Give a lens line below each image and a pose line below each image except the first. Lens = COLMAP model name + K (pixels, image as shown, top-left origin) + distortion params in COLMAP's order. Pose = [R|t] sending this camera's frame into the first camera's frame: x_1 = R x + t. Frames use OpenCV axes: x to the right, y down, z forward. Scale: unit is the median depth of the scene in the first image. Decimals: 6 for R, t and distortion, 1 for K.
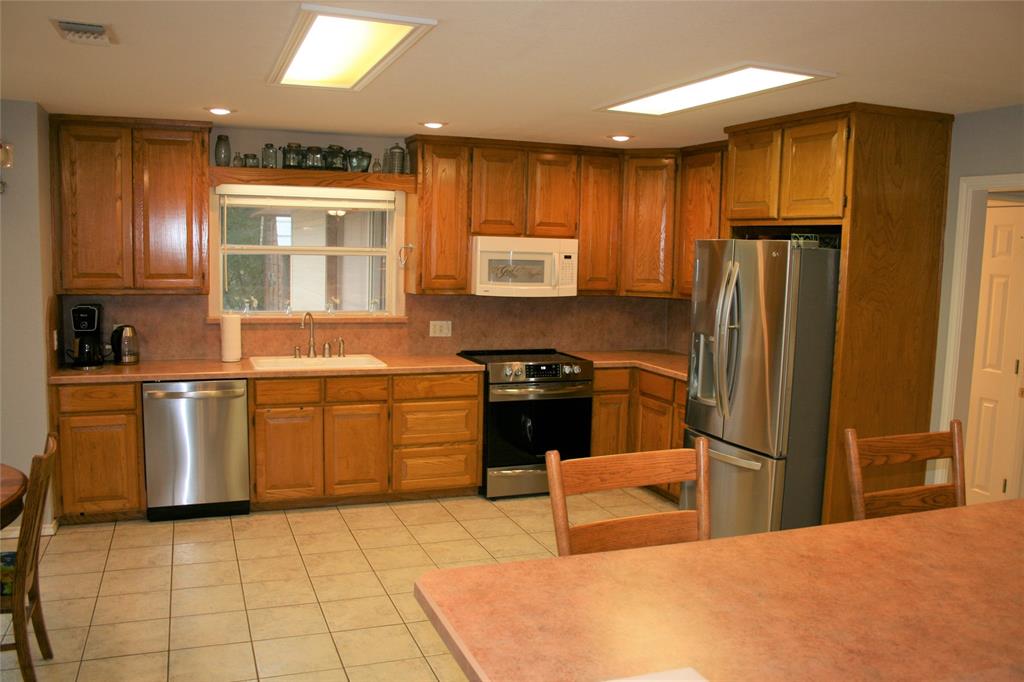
lens RADIAL K [[852.9, 0, 511.7], [0, 852.9, 344.1], [0, 0, 1]] dist [-0.153312, 0.128765]
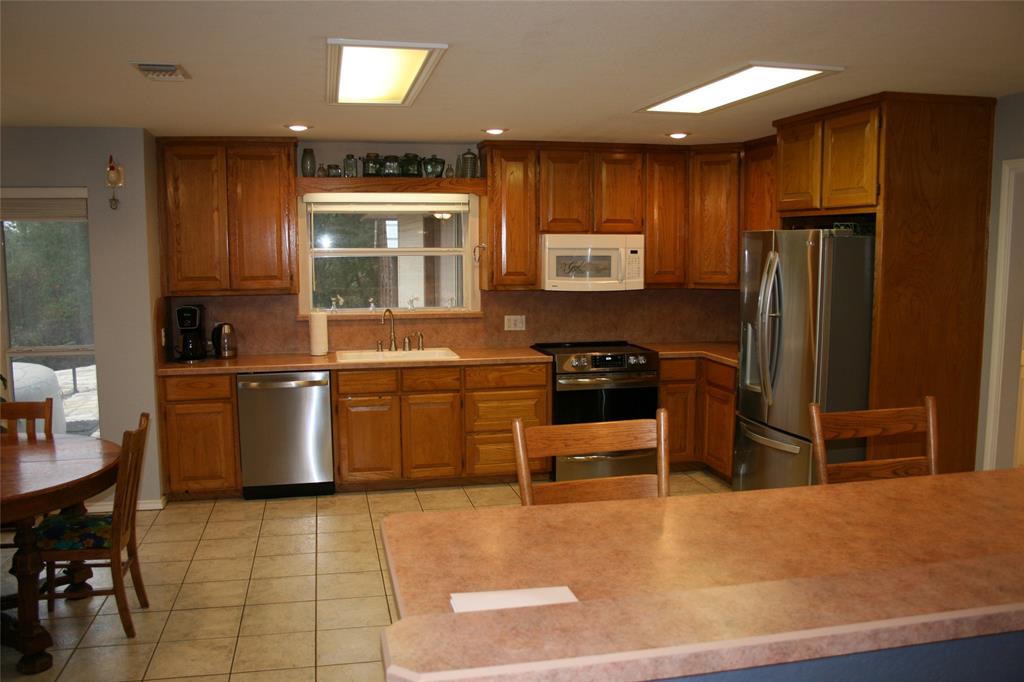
lens RADIAL K [[852.9, 0, 511.7], [0, 852.9, 344.1], [0, 0, 1]] dist [-0.153312, 0.128765]
pose [[0.988787, -0.011446, -0.148893, 0.077044], [0.011609, 0.999933, 0.000224, 0.008876], [0.148881, -0.001950, 0.988853, -0.050775]]
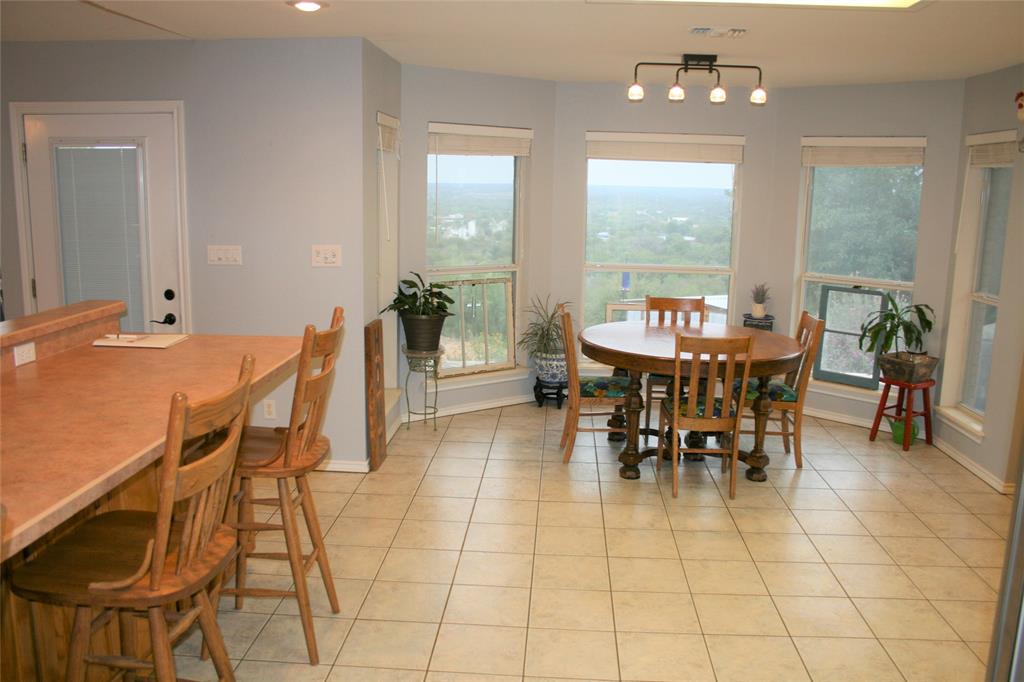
lens RADIAL K [[852.9, 0, 511.7], [0, 852.9, 344.1], [0, 0, 1]] dist [-0.153312, 0.128765]
pose [[-0.414927, 0.135841, -0.899657, 0.479909], [-0.129499, 0.969908, 0.206174, -0.062071], [0.900592, 0.202052, -0.384849, 0.687599]]
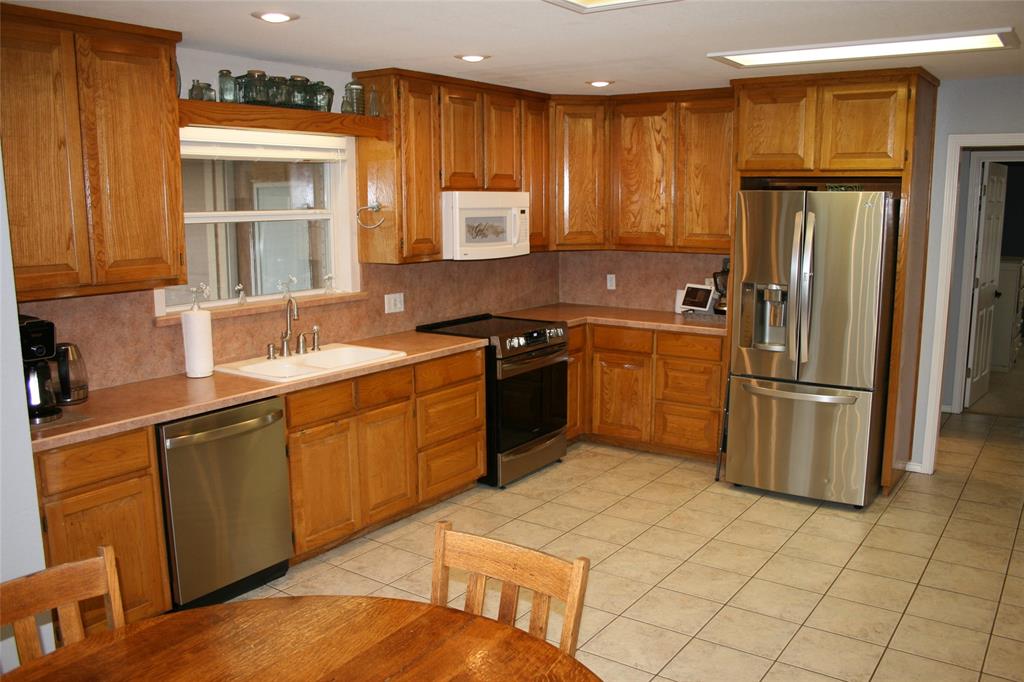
lens RADIAL K [[852.9, 0, 511.7], [0, 852.9, 344.1], [0, 0, 1]] dist [-0.153312, 0.128765]
pose [[0.832967, -0.120903, 0.539953, -0.492526], [0.087318, 0.992331, 0.087494, -0.045439], [-0.546390, -0.025731, 0.837135, 0.256207]]
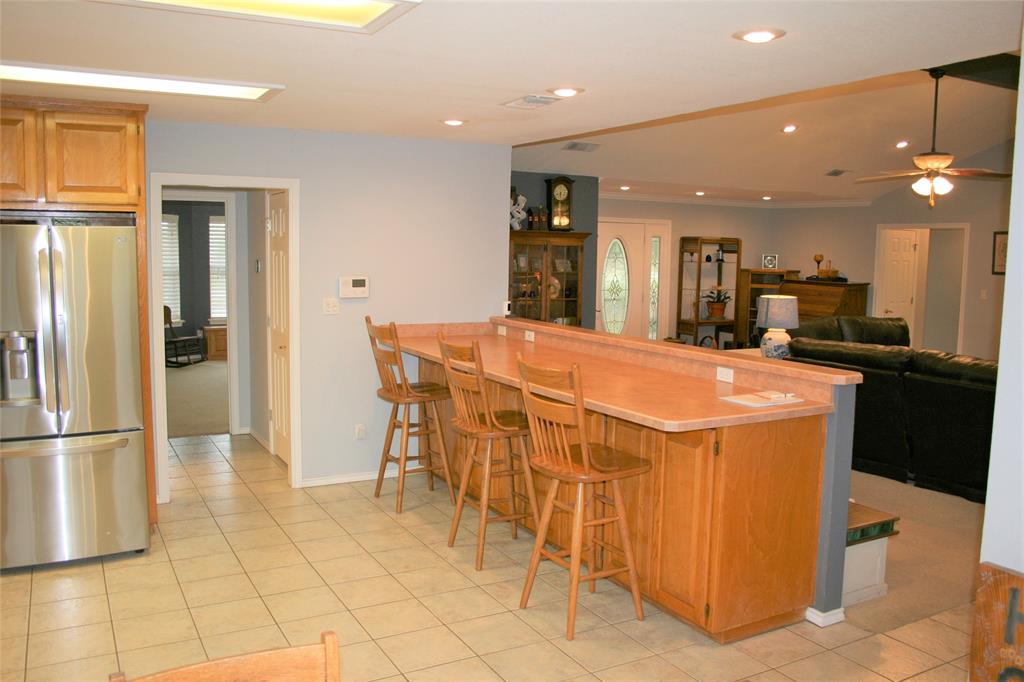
lens RADIAL K [[852.9, 0, 511.7], [0, 852.9, 344.1], [0, 0, 1]] dist [-0.153312, 0.128765]
pose [[-0.114610, -0.146520, 0.982546, -0.578125], [0.092212, 0.983224, 0.157377, -0.071933], [-0.989122, 0.108639, -0.099177, 0.470293]]
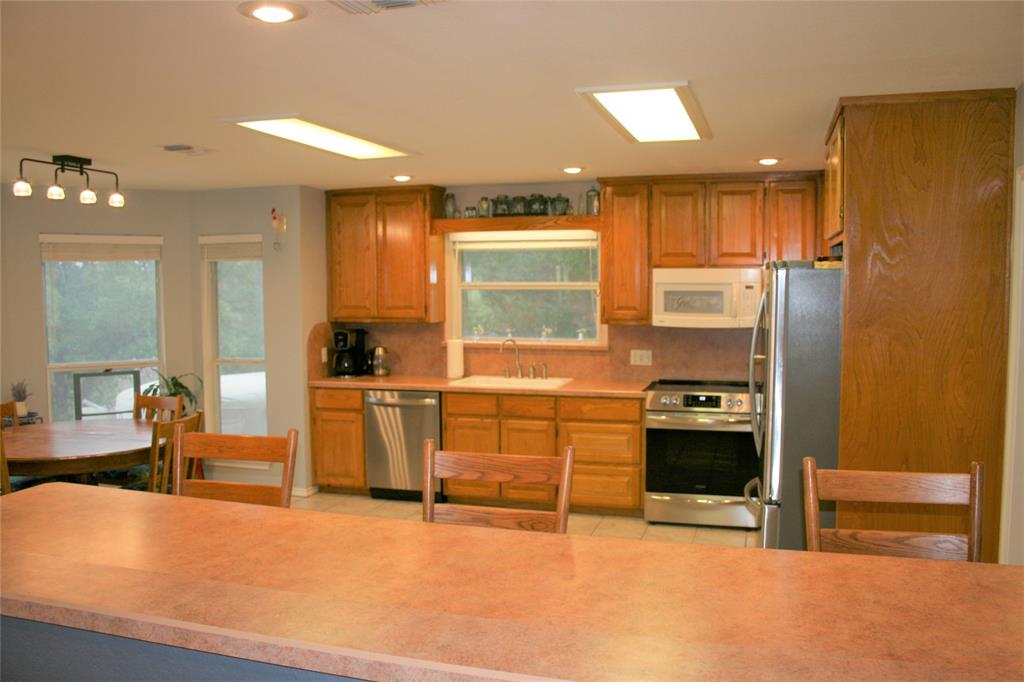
lens RADIAL K [[852.9, 0, 511.7], [0, 852.9, 344.1], [0, 0, 1]] dist [-0.153312, 0.128765]
pose [[0.783575, 0.017691, -0.621045, 0.490003], [-0.044634, 0.998615, -0.027869, 0.001942], [0.619691, 0.049557, 0.783279, 0.085253]]
